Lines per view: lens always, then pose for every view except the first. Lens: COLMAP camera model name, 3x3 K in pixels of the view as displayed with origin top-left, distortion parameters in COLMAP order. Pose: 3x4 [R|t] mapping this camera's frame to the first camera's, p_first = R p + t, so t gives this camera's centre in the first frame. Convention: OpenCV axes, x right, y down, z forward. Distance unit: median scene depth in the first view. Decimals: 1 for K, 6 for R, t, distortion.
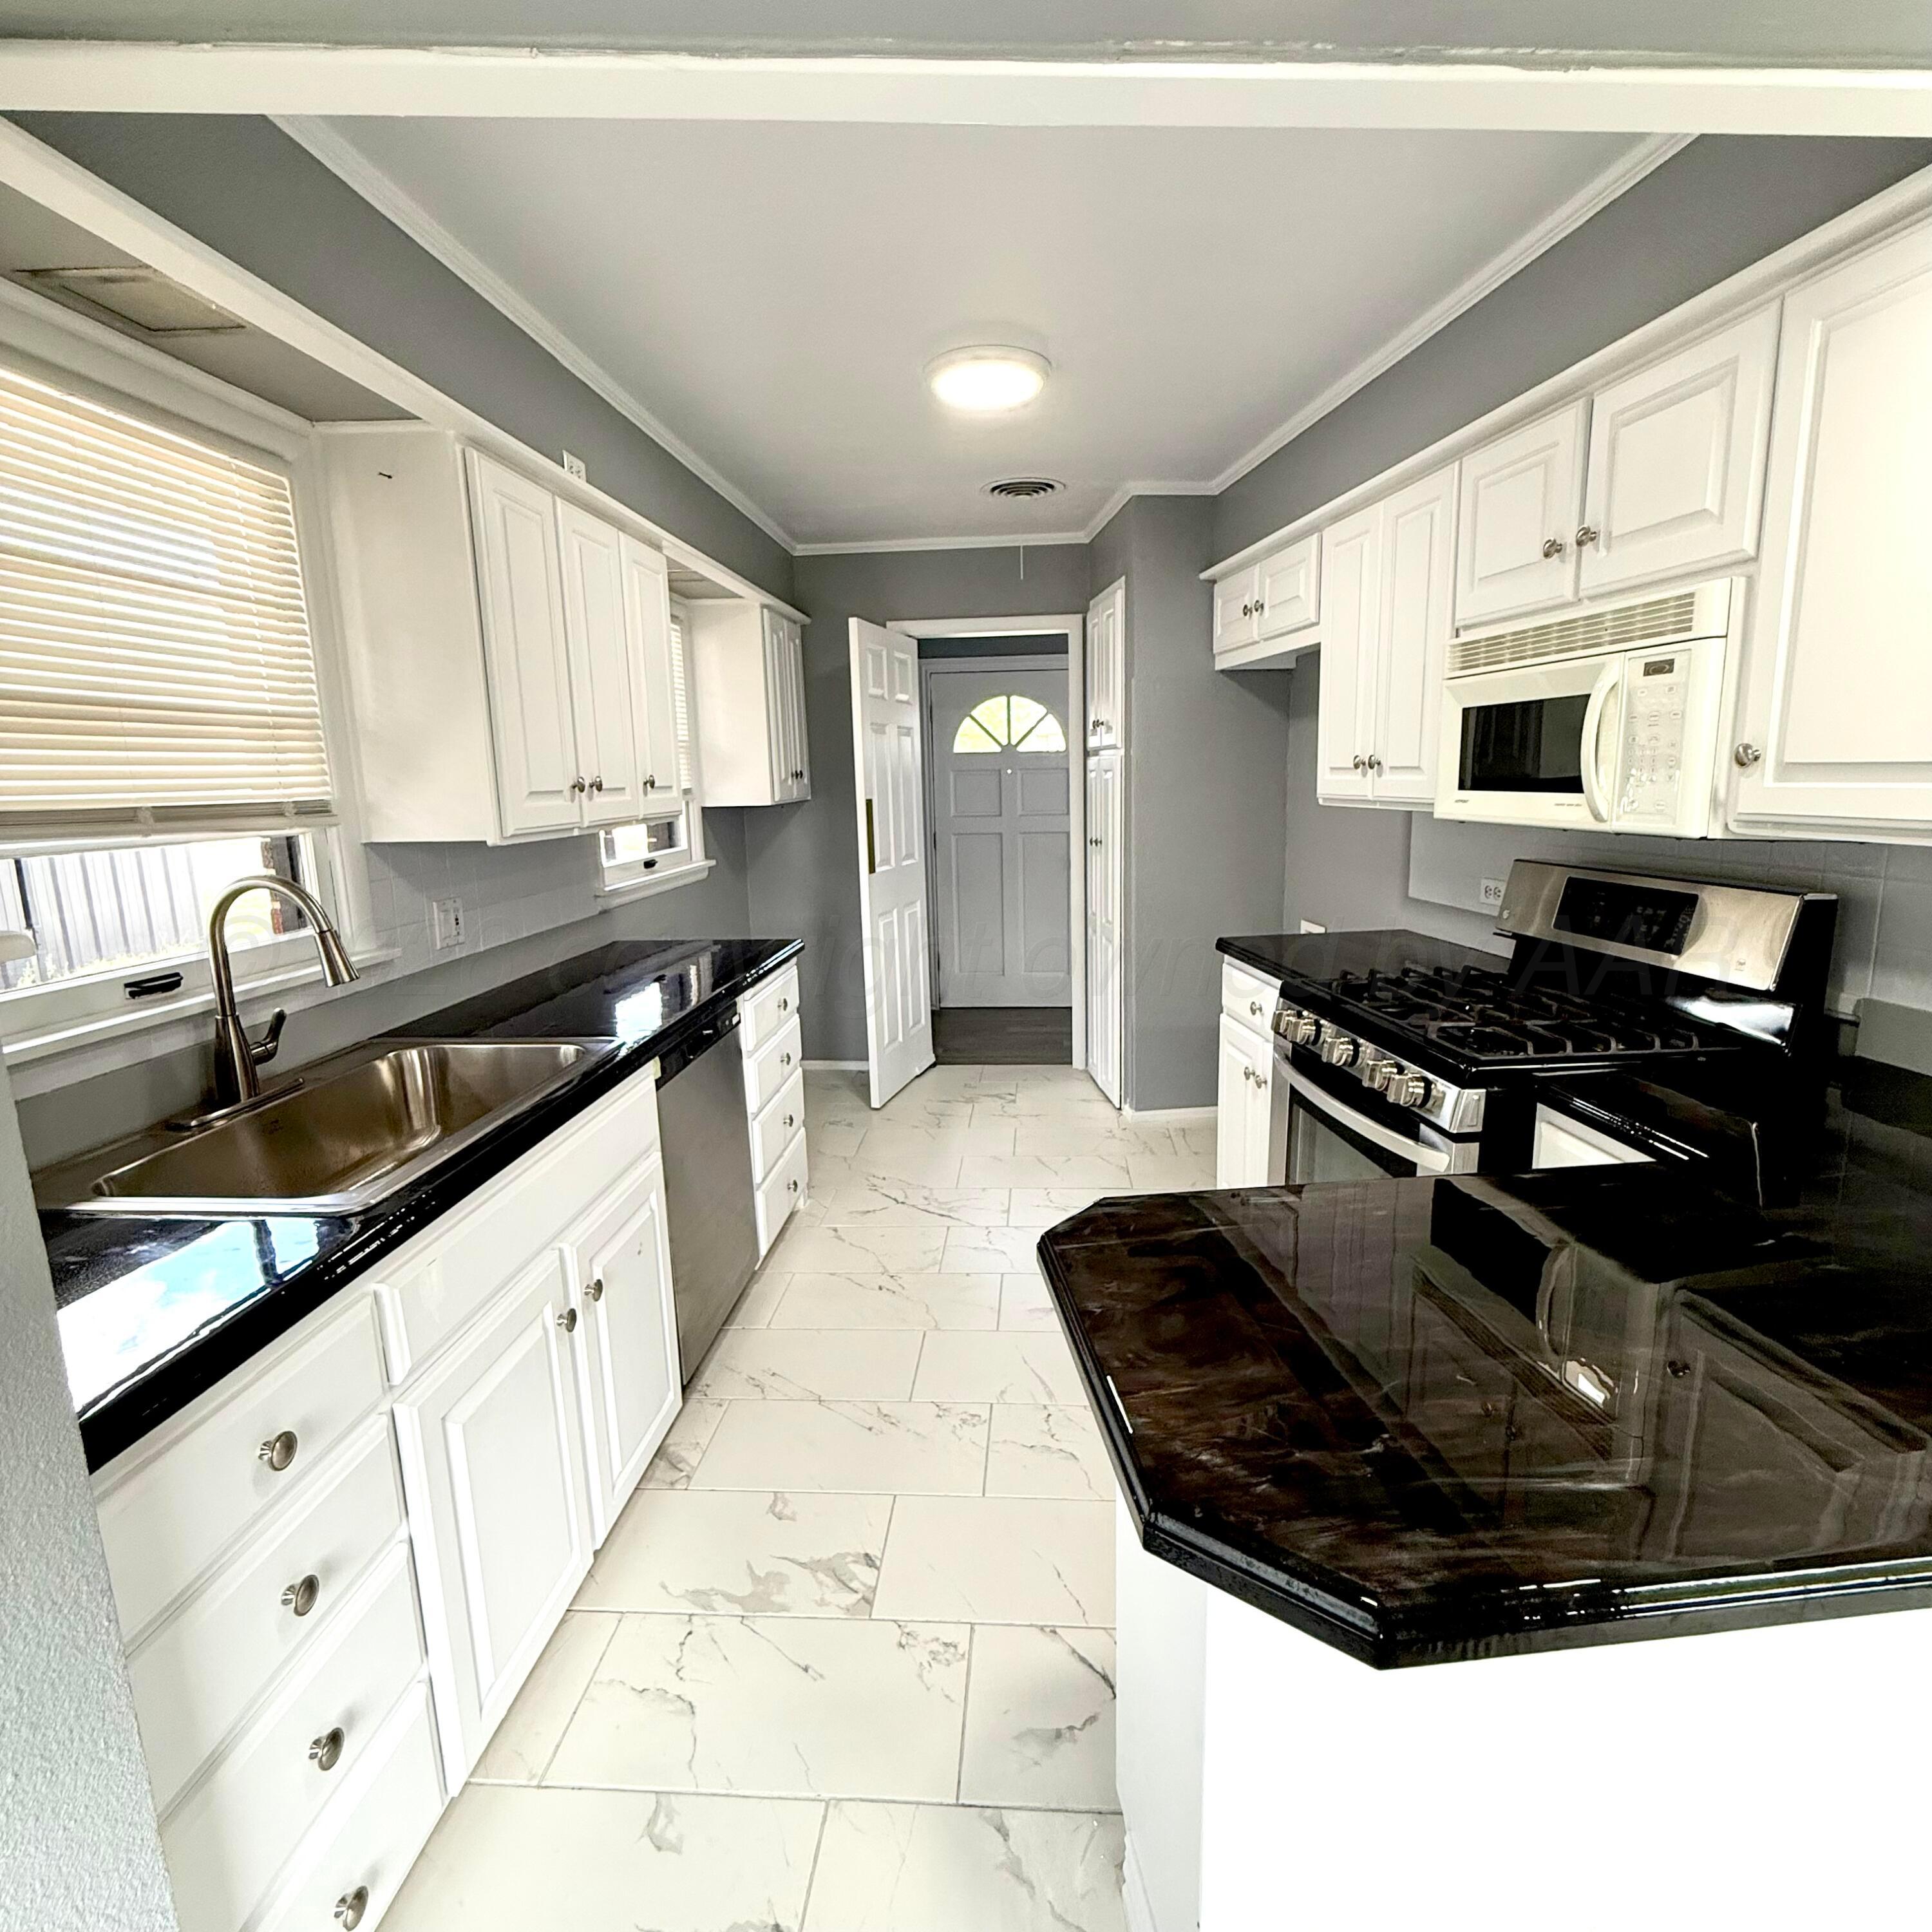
lens RADIAL K [[1033.9, 0, 969.9], [0, 1033.9, 959.4], [0, 0, 1]] dist [0.001074, -0.000574]
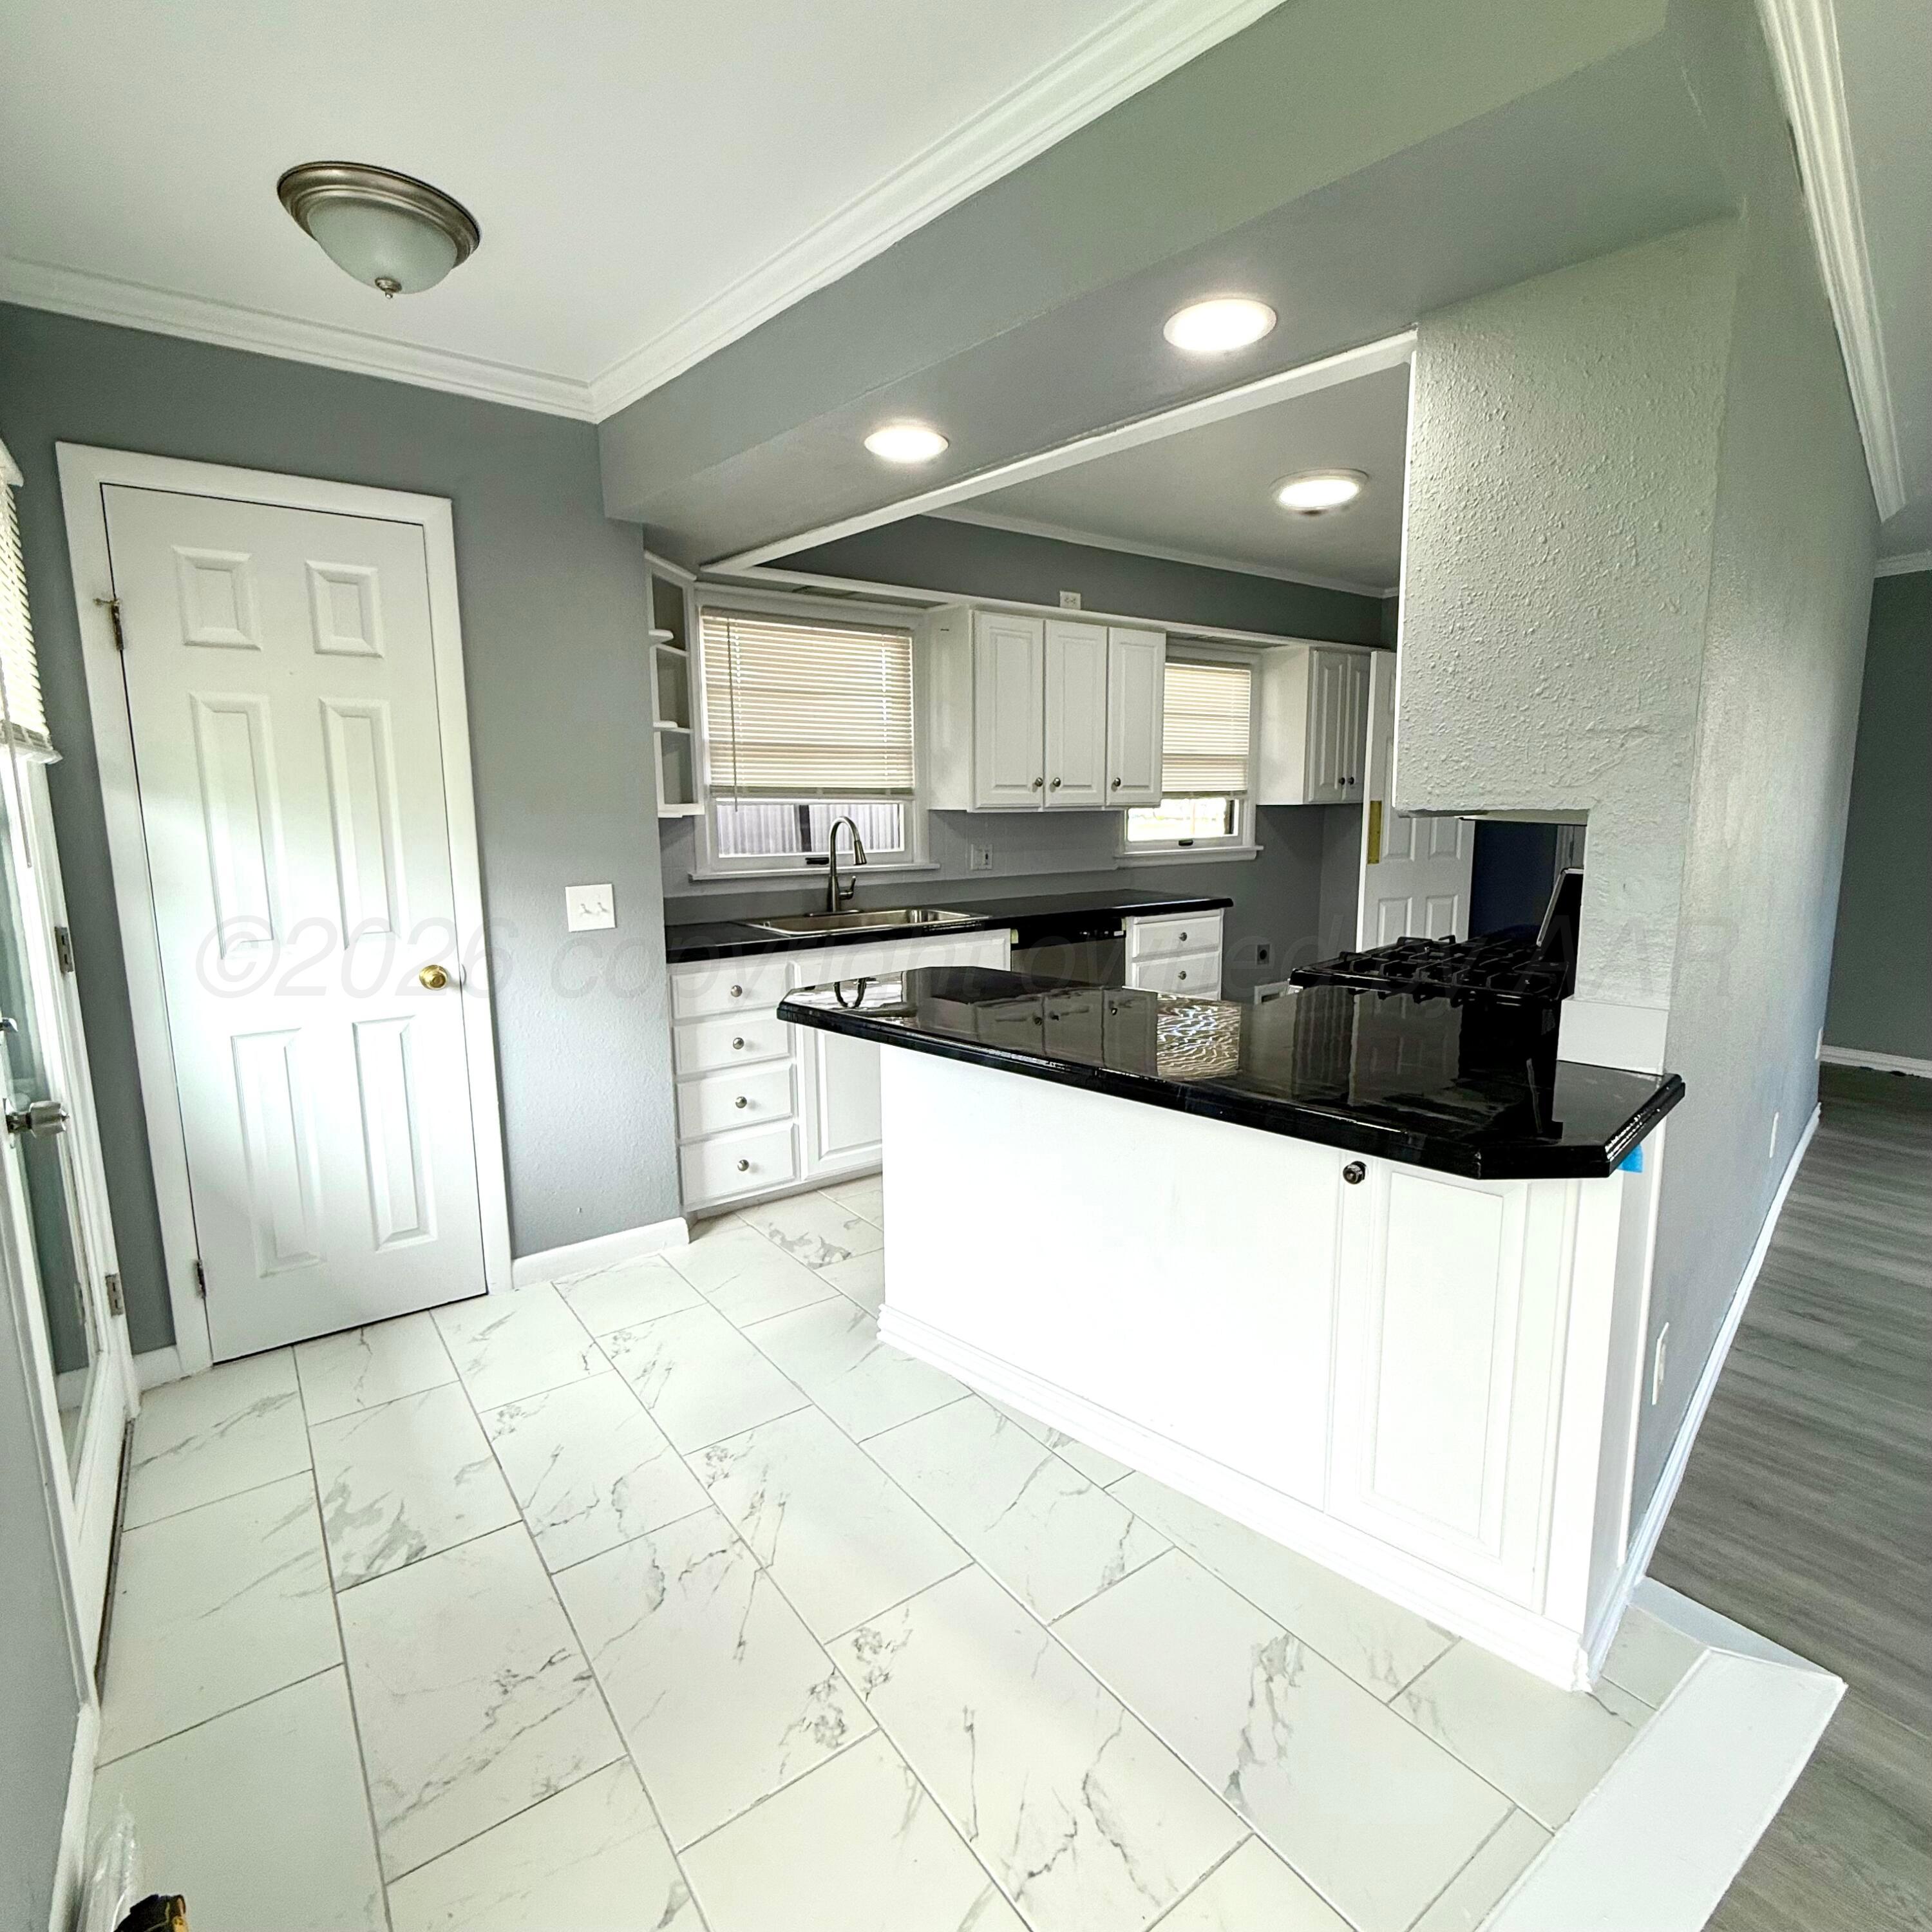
lens RADIAL K [[1033.9, 0, 969.9], [0, 1033.9, 959.4], [0, 0, 1]] dist [0.001074, -0.000574]
pose [[0.651674, 0.130116, -0.747255, 1.020566], [-0.139884, 0.988894, 0.050200, 0.063690], [0.745489, 0.071815, 0.662638, -0.256027]]
